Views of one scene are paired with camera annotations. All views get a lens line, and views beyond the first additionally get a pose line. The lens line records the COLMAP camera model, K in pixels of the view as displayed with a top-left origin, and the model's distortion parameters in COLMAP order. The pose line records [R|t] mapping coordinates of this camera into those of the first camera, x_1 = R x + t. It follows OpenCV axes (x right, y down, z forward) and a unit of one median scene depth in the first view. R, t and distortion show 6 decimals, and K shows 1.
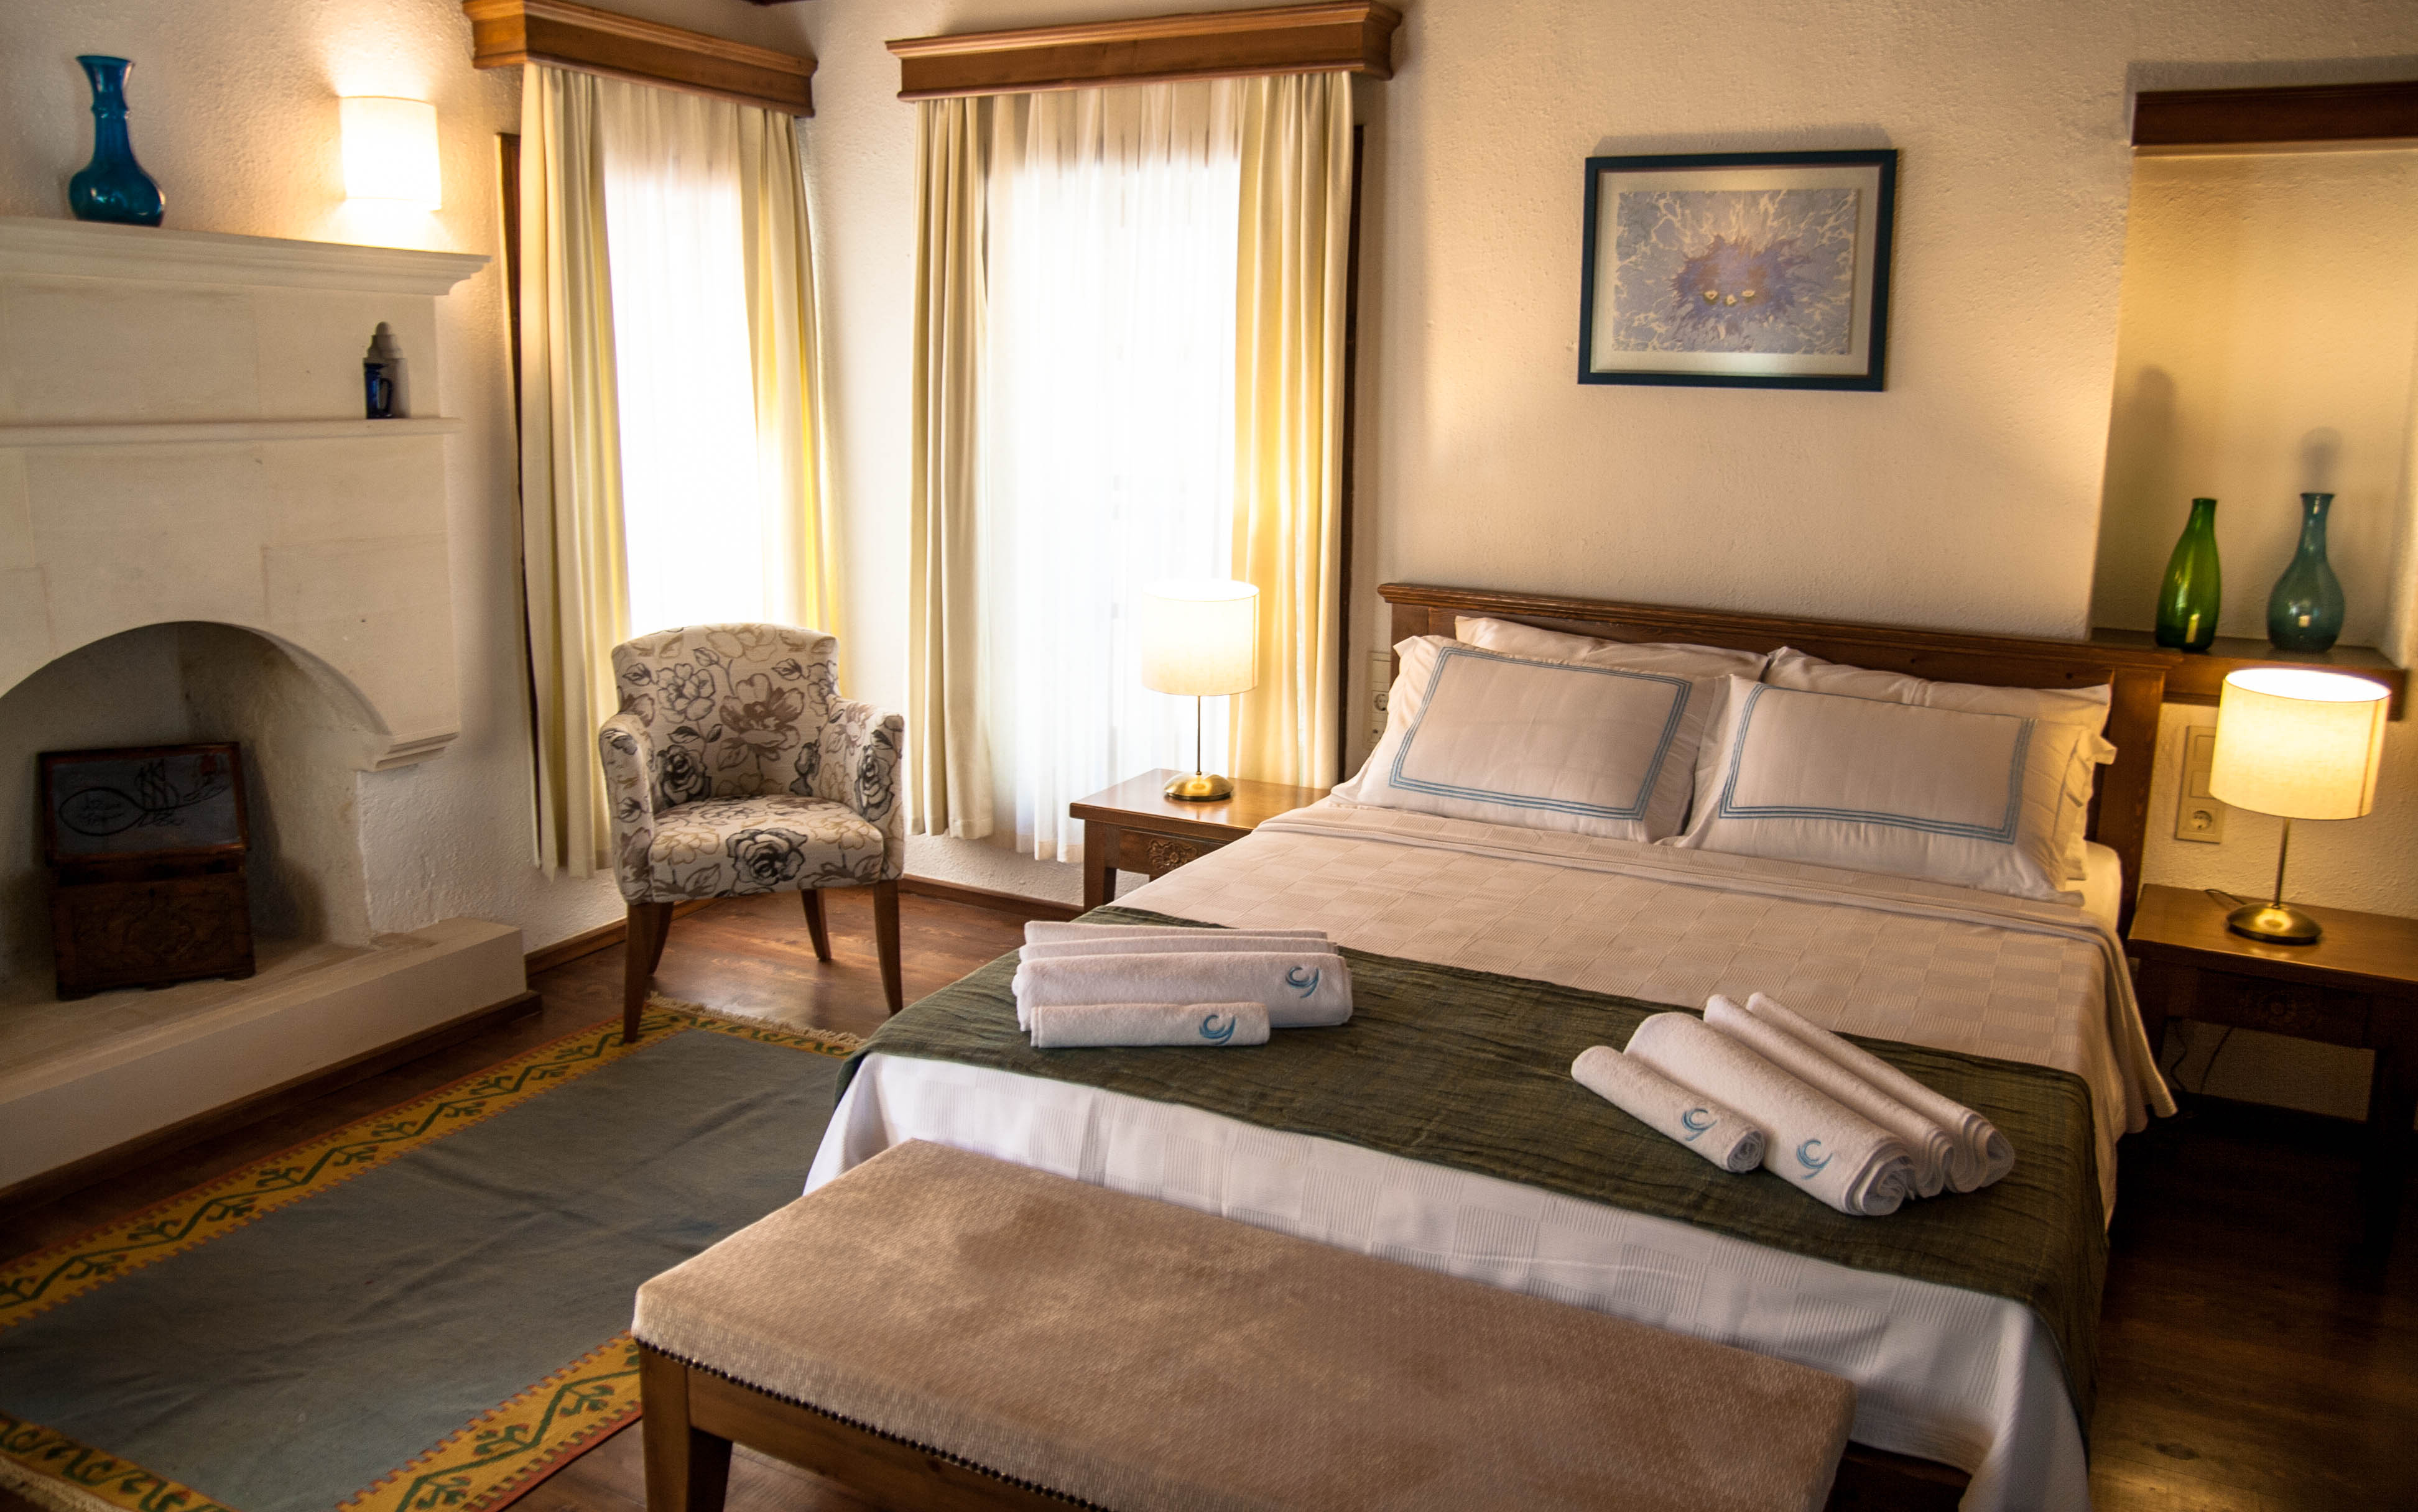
lens RADIAL K [[1885.1, 0, 1199.0], [0, 1885.1, 741.0], [0, 0, 1]] dist [-0.016036, 0.014286]
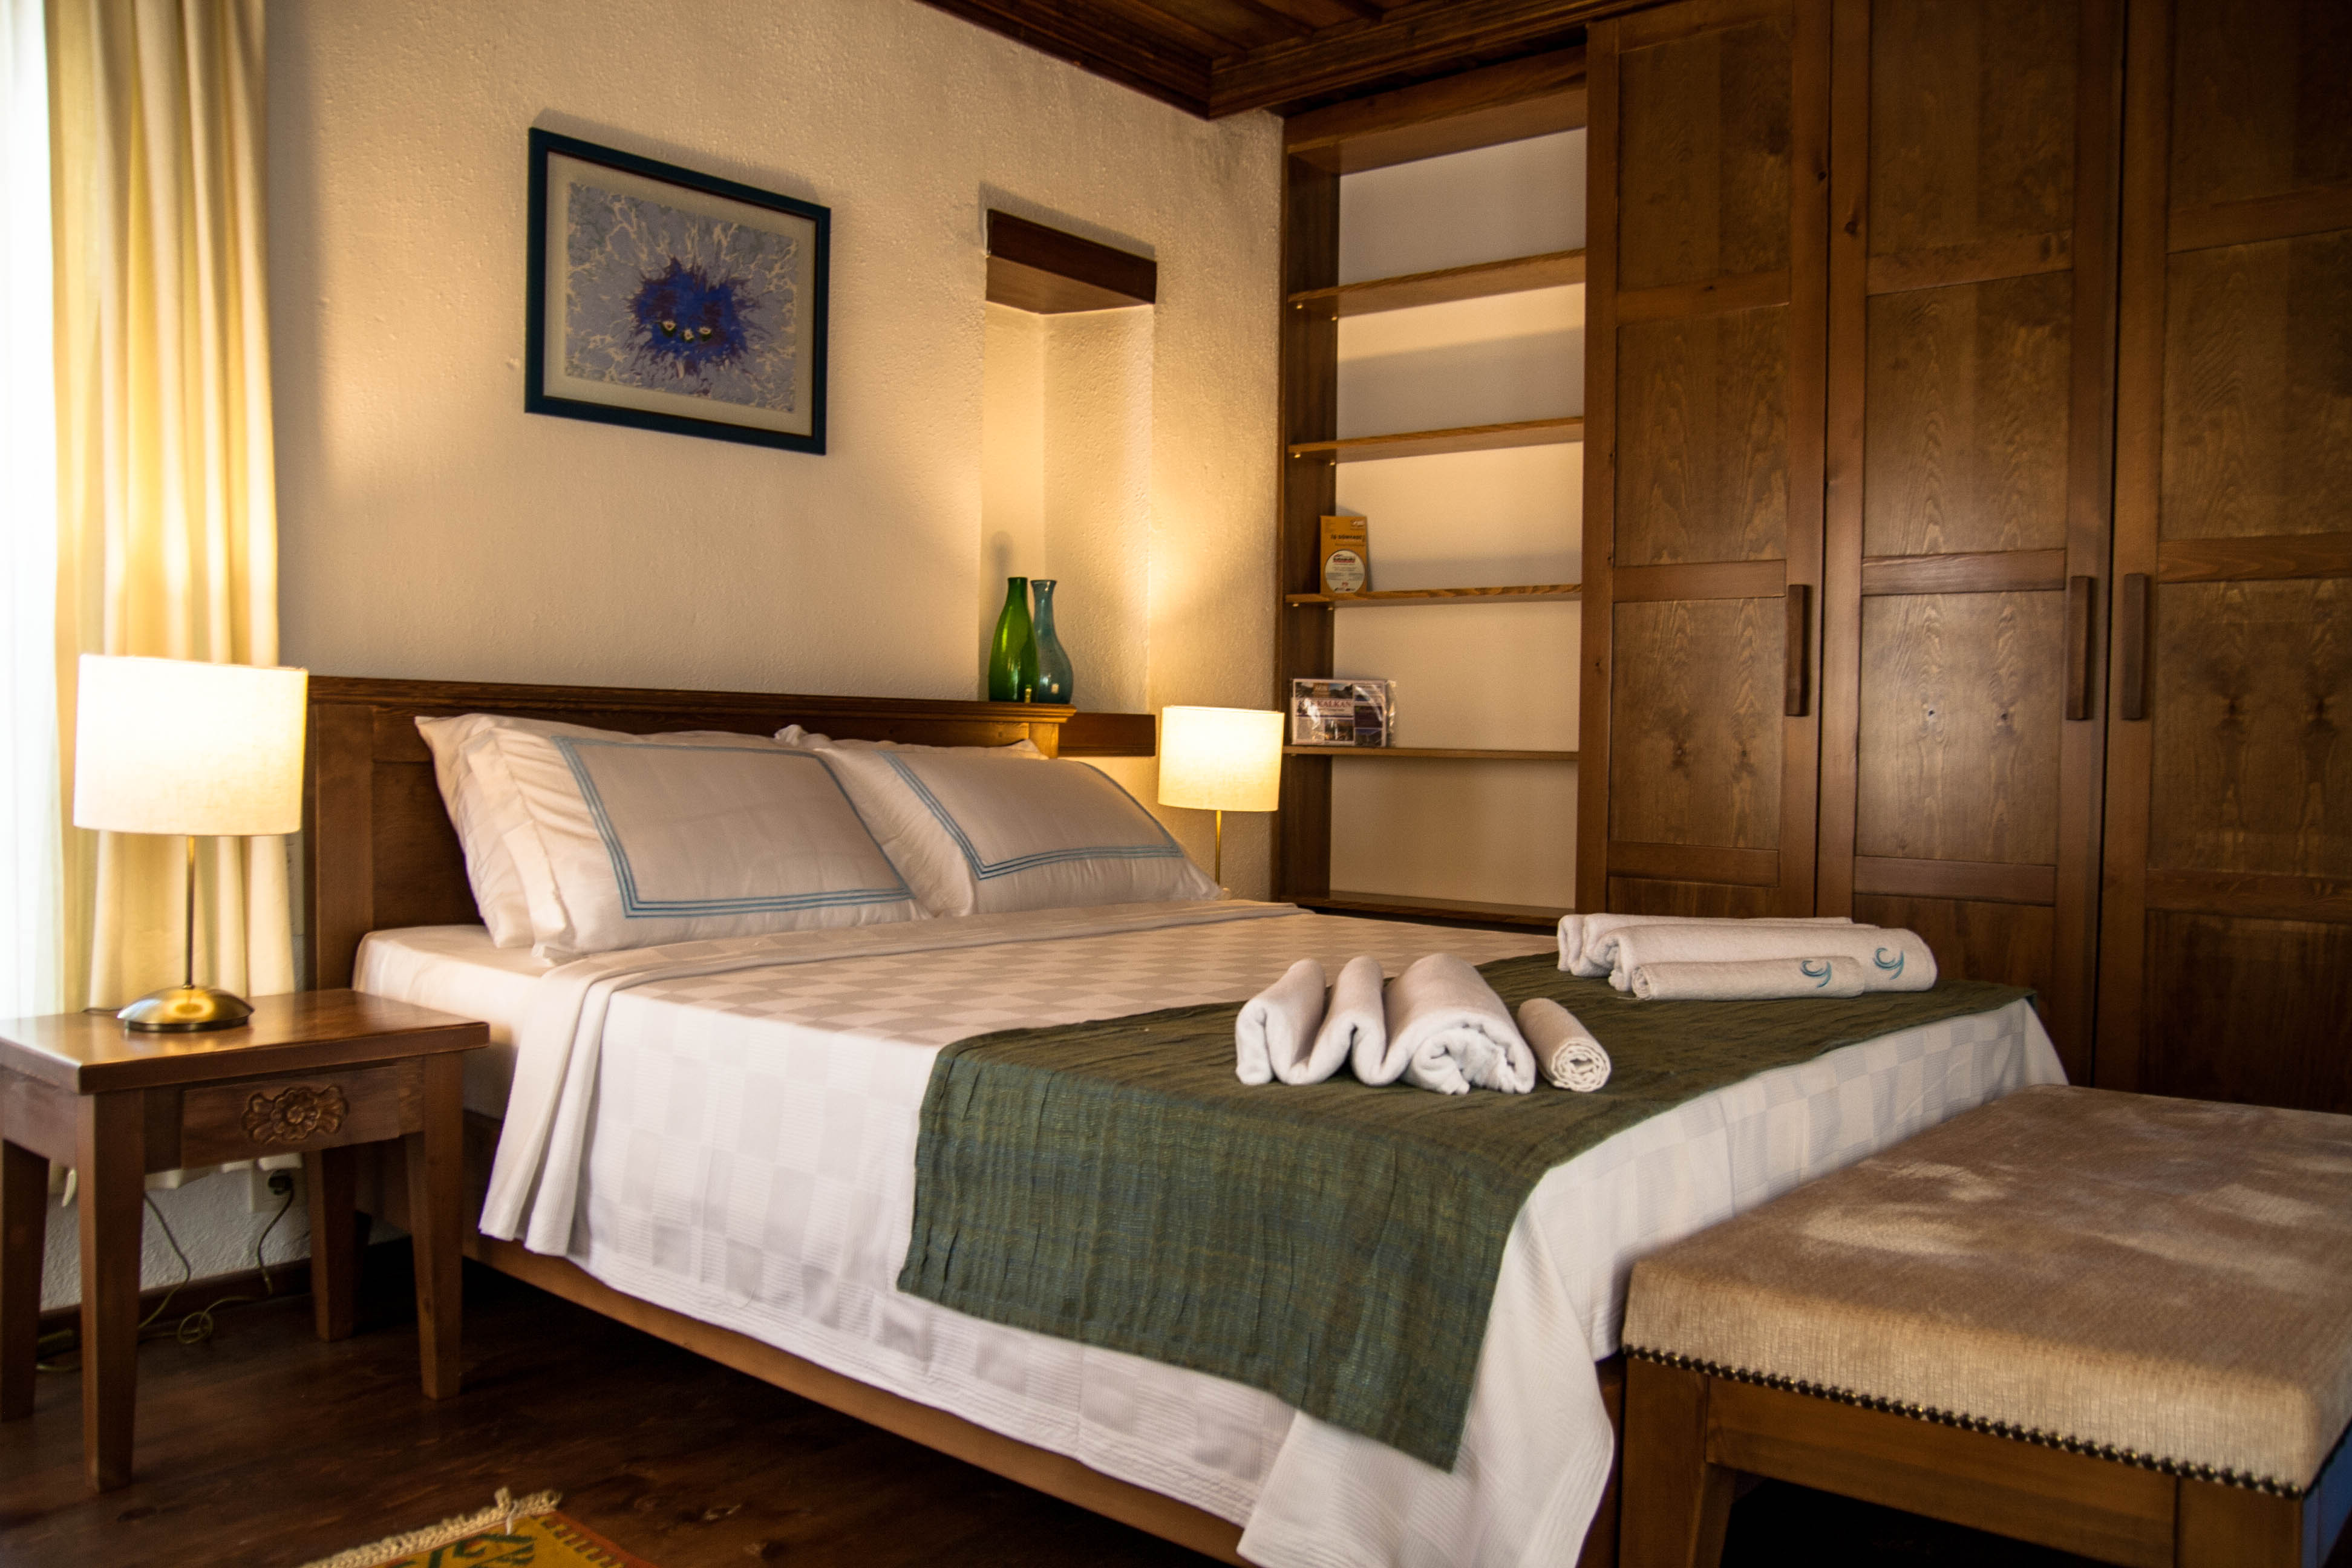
lens RADIAL K [[1966.3, 0, 1180.5], [0, 1966.3, 789.5], [0, 0, 1]] dist [-0.026670, 0.033450]
pose [[0.226053, -0.040774, 0.973261, -0.560953], [0.180044, 0.983658, -0.000608, 0.014334], [-0.957332, 0.175367, 0.229700, 0.612165]]
